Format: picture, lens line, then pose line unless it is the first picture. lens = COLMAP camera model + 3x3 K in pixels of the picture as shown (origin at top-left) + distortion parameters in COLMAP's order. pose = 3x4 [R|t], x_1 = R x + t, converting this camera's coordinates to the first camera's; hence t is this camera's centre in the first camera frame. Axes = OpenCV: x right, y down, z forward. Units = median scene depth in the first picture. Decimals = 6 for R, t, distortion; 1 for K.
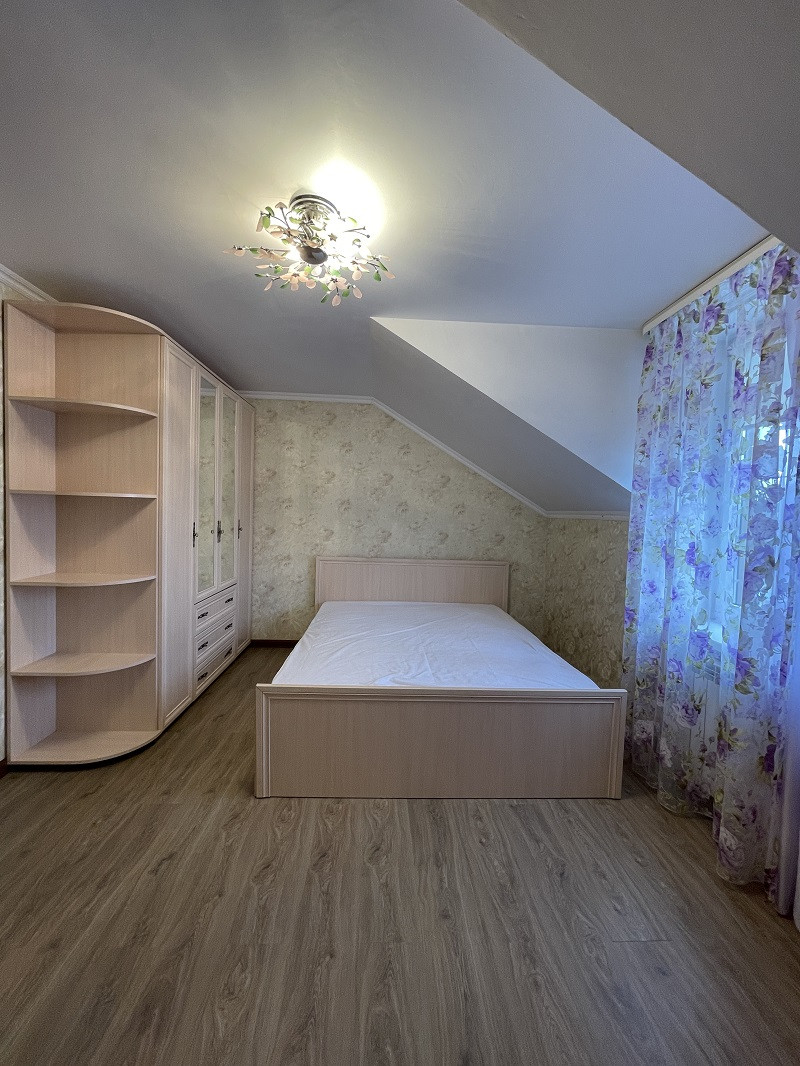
lens RADIAL K [[430.9, 0, 397.4], [0, 430.9, 535.9], [0, 0, 1]] dist [0.002321, 0.000055]
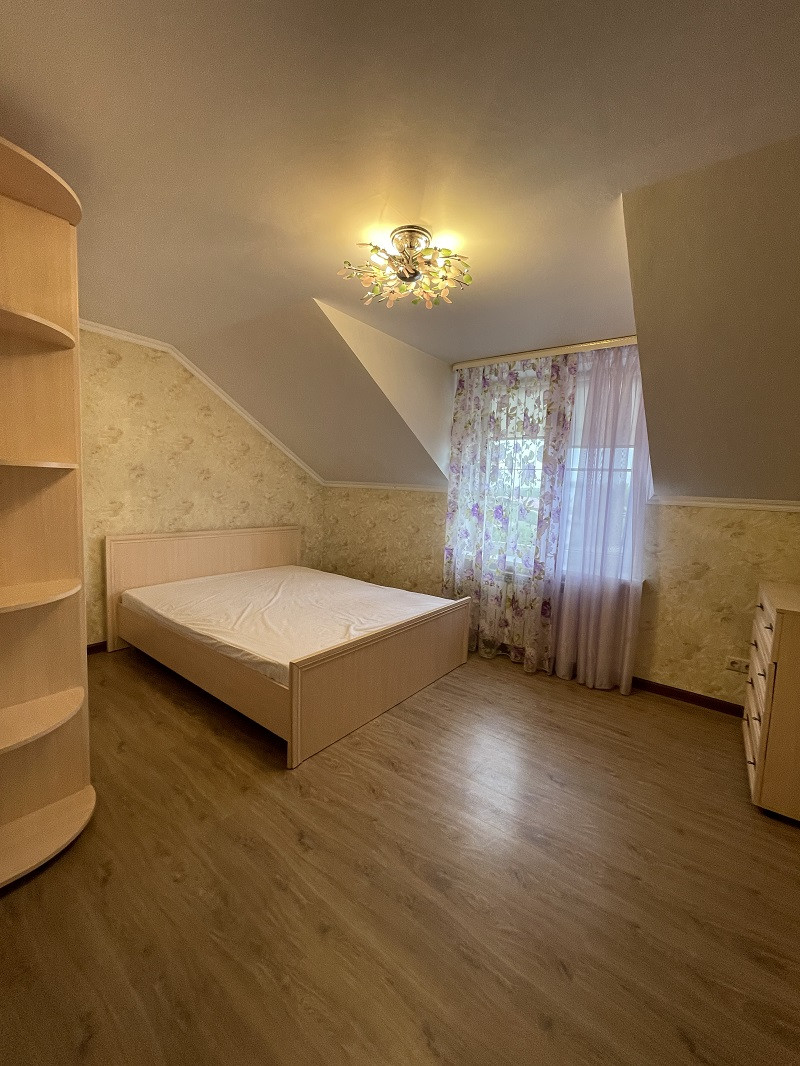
lens RADIAL K [[430.9, 0, 397.7], [0, 430.9, 536.1], [0, 0, 1]] dist [0.002321, 0.000055]
pose [[0.640476, -0.090114, 0.762673, -0.547052], [0.018657, 0.994625, 0.101852, -0.028294], [-0.767752, -0.051005, 0.638714, 0.107124]]
